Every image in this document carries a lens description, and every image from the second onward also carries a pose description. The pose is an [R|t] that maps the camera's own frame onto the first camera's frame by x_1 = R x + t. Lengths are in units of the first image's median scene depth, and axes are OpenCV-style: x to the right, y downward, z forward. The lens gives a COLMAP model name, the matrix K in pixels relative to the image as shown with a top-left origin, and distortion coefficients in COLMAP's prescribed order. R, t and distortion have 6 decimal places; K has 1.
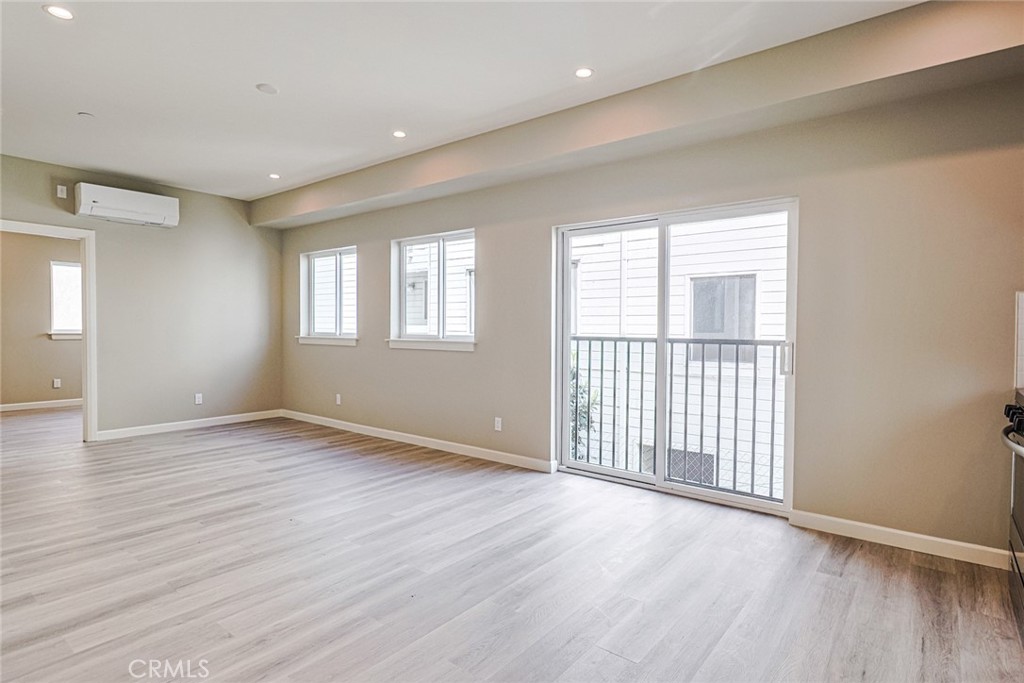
lens RADIAL K [[534.2, 0, 514.2], [0, 534.2, 339.2], [0, 0, 1]] dist [0.006612, -0.002914]
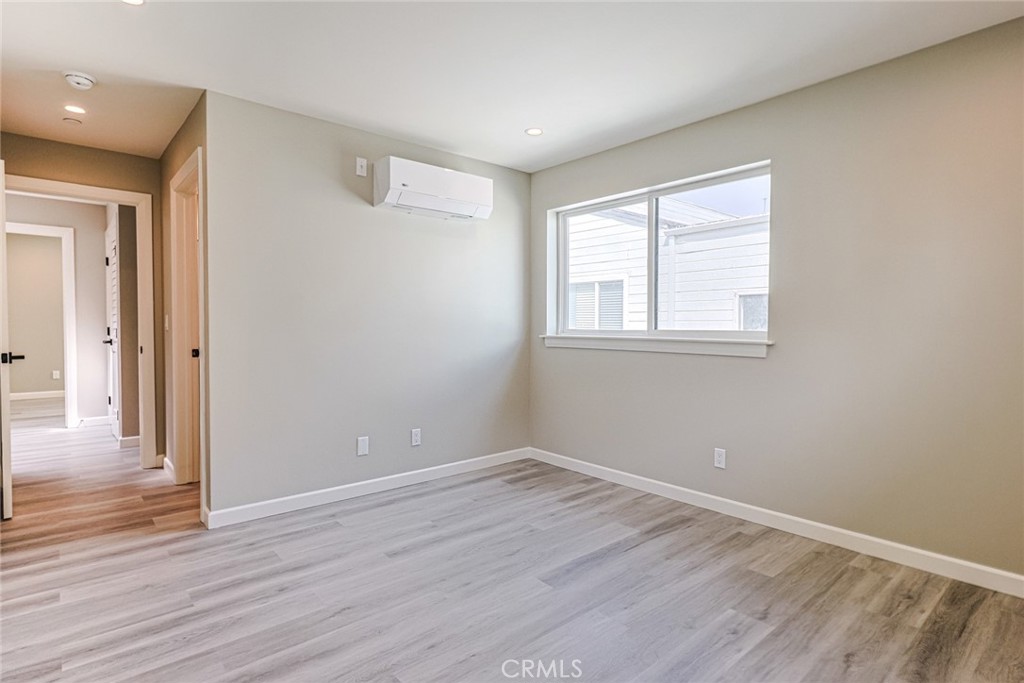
lens RADIAL K [[534.2, 0, 517.3], [0, 534.2, 336.5], [0, 0, 1]] dist [0.006612, -0.002914]
pose [[0.981558, -0.008371, -0.190983, -0.319993], [0.009426, 0.999945, 0.004617, -0.009229], [0.190934, -0.006332, 0.981582, 0.435740]]
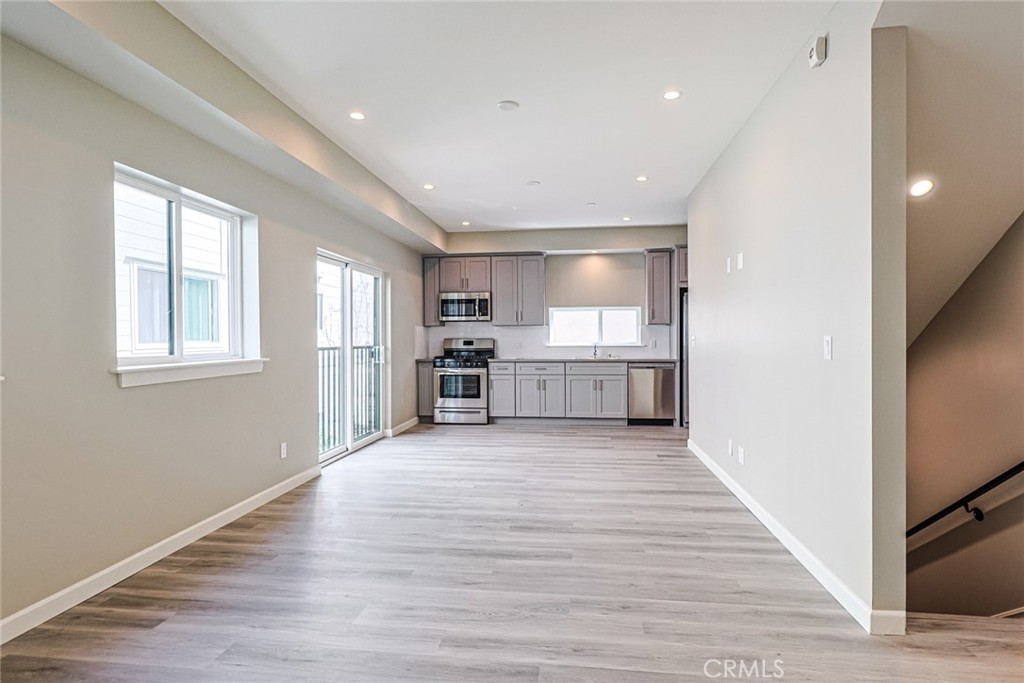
lens RADIAL K [[534.2, 0, 522.9], [0, 534.2, 342.0], [0, 0, 1]] dist [0.006612, -0.002914]
pose [[-0.537190, -0.012233, 0.843373, -1.256611], [0.018763, 0.999474, 0.026449, -0.045418], [-0.843253, 0.030032, -0.536678, 1.448331]]
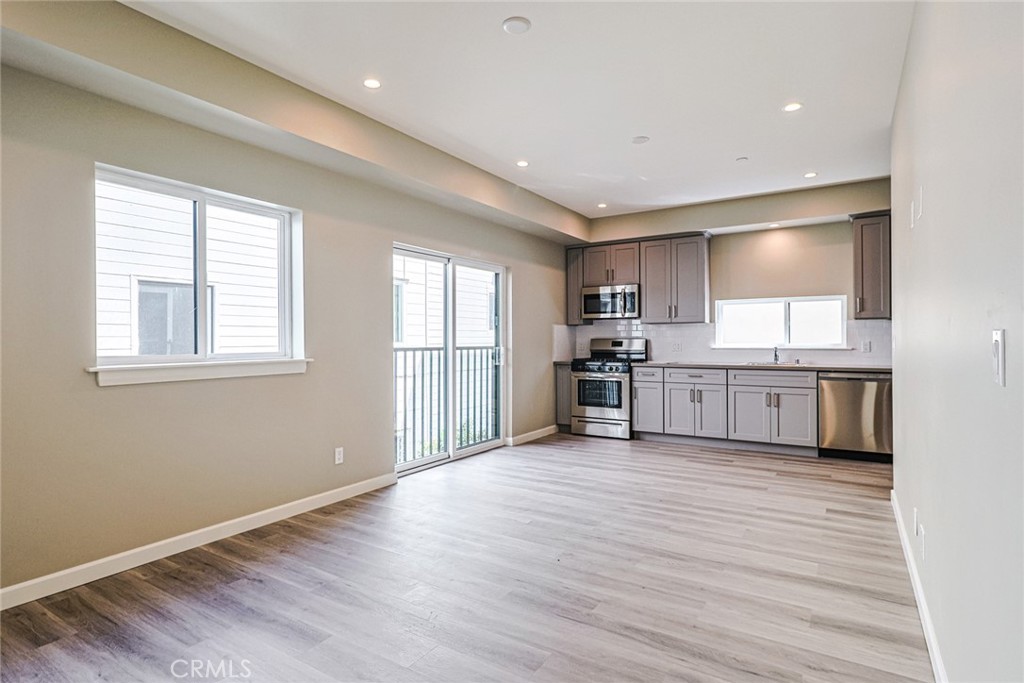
lens RADIAL K [[534.2, 0, 520.6], [0, 534.2, 340.5], [0, 0, 1]] dist [0.006612, -0.002914]
pose [[-0.119624, -0.009074, 0.992778, -1.143790], [0.025021, 0.999613, 0.012151, -0.031484], [-0.992504, 0.026294, -0.119351, 1.036677]]
